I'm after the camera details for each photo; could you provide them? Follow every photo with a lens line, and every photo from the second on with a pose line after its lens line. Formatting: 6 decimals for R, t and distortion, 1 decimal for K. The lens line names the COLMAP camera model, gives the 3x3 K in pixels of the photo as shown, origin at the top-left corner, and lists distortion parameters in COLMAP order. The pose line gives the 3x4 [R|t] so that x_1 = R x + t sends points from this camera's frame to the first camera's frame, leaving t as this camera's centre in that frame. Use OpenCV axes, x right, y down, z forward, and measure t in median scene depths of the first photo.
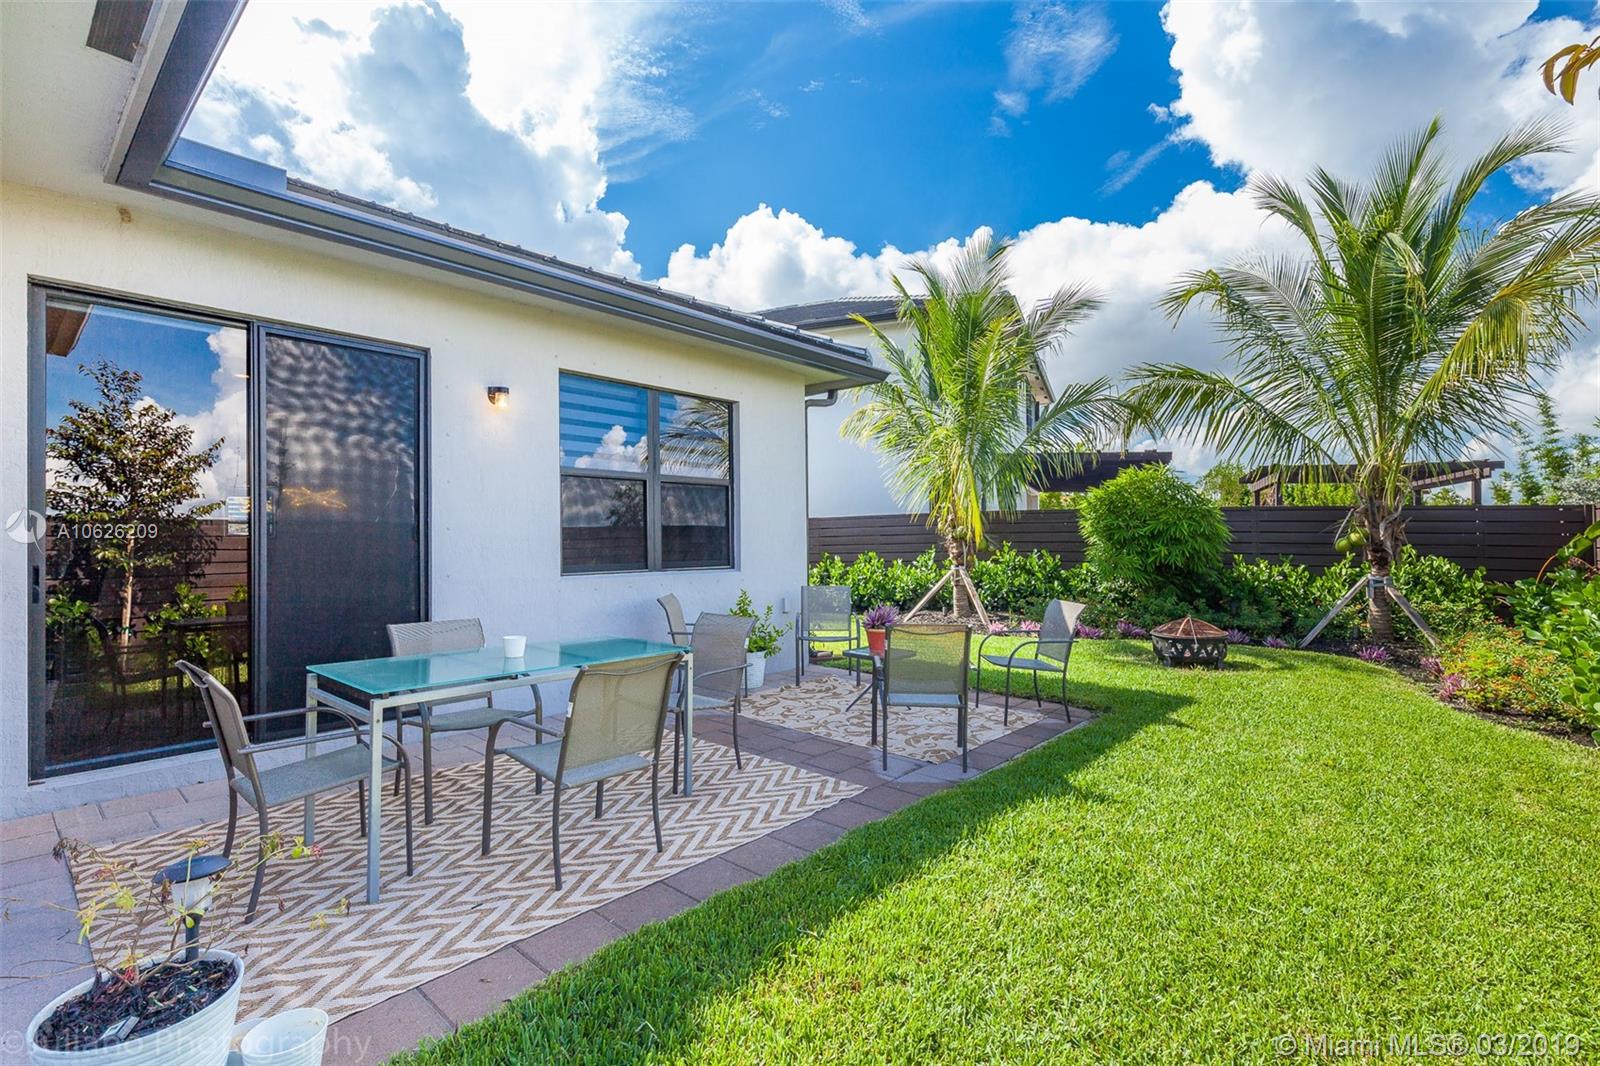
lens RADIAL K [[725.6, 0, 802.2], [0, 725.6, 536.9], [0, 0, 1]] dist [-0.000466, 0.000415]
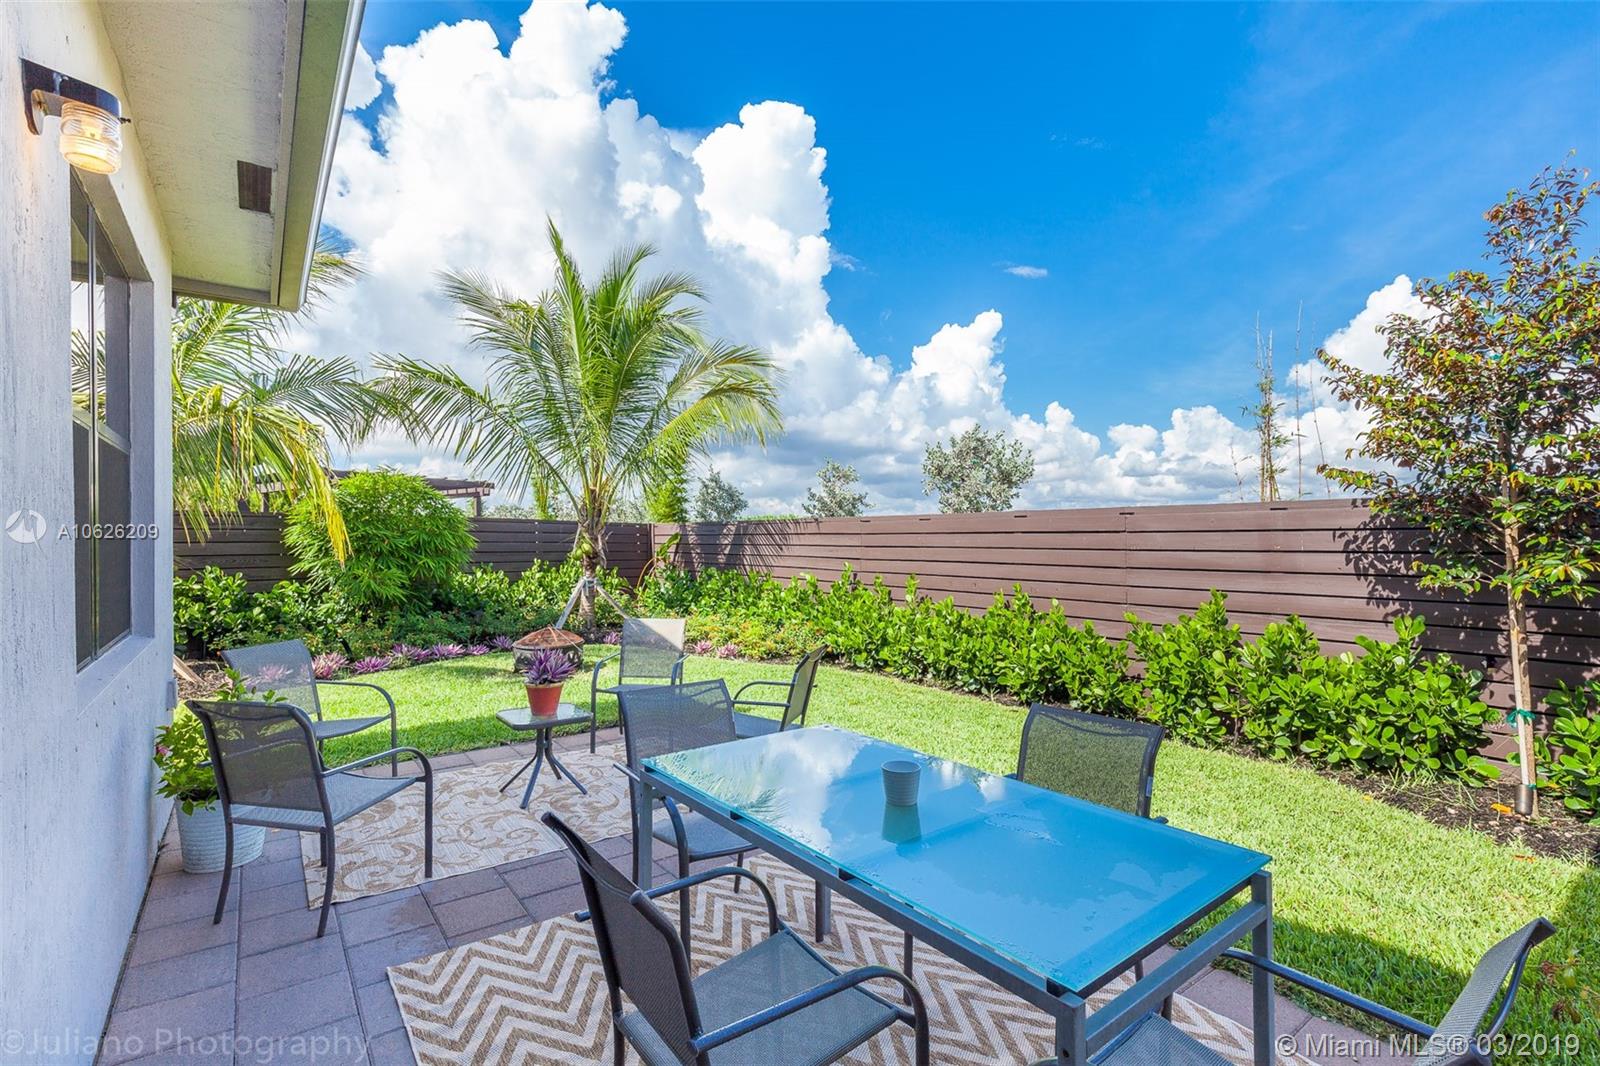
lens RADIAL K [[725.6, 0, 802.2], [0, 725.6, 536.9], [0, 0, 1]] dist [-0.000466, 0.000415]
pose [[0.198103, 0.000537, 0.980181, -0.298122], [-0.000162, 1.000000, -0.000515, -0.013413], [-0.980181, -0.000056, 0.198103, 0.325250]]
